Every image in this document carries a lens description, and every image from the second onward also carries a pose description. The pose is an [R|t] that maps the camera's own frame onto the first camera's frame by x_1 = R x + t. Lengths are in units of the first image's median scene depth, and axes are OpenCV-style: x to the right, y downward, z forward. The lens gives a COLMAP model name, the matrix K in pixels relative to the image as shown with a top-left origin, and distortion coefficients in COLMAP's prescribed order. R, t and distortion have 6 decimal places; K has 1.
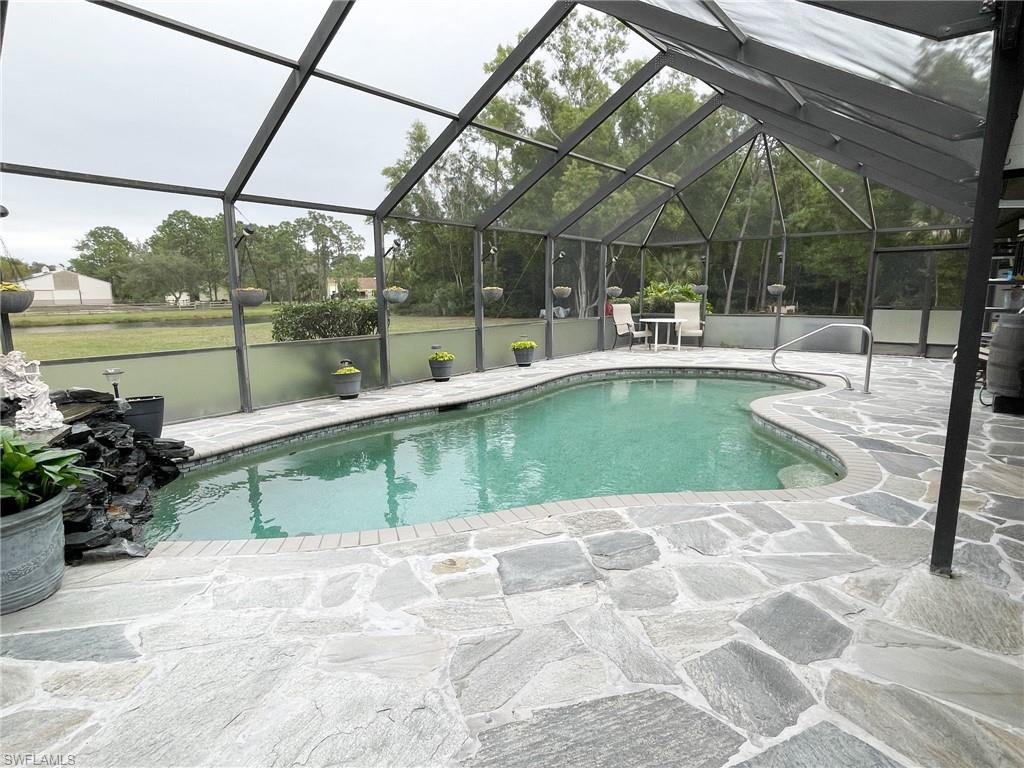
lens RADIAL K [[564.1, 0, 518.4], [0, 564.1, 385.6], [0, 0, 1]] dist [-0.000256, -0.003241]
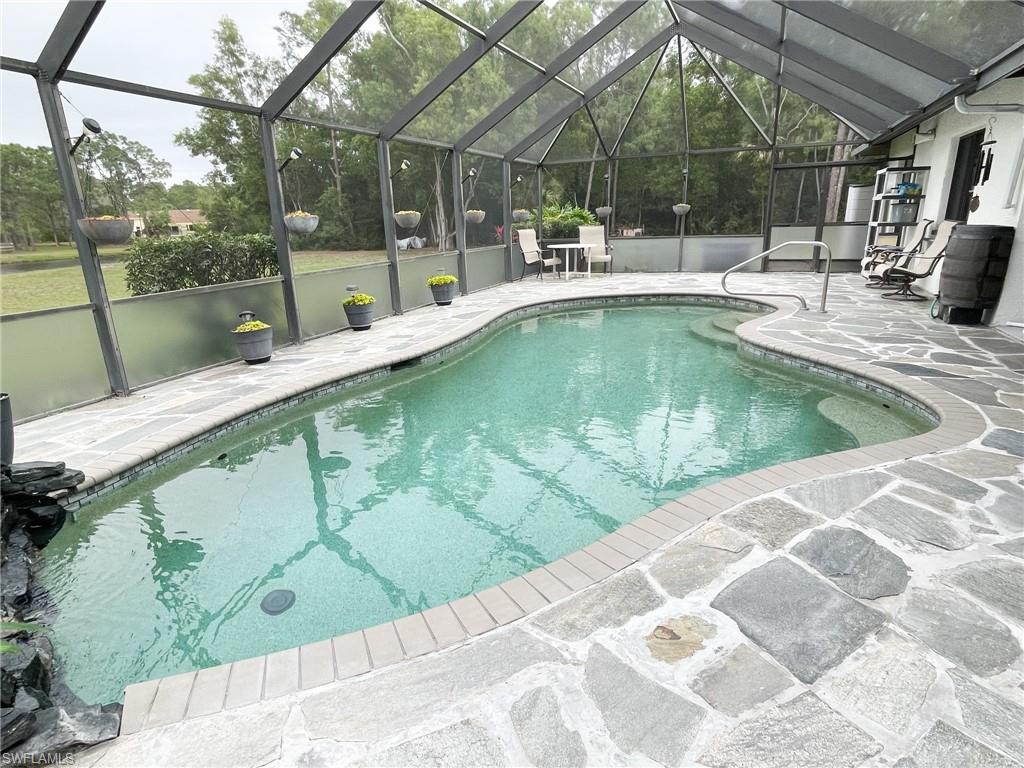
lens RADIAL K [[564.1, 0, 506.5], [0, 564.1, 383.0], [0, 0, 1]] dist [-0.000256, -0.003241]
pose [[0.966686, -0.094087, 0.238044, -0.143478], [0.066055, 0.990190, 0.123126, -0.019561], [-0.247294, -0.103301, 0.963418, 0.156479]]
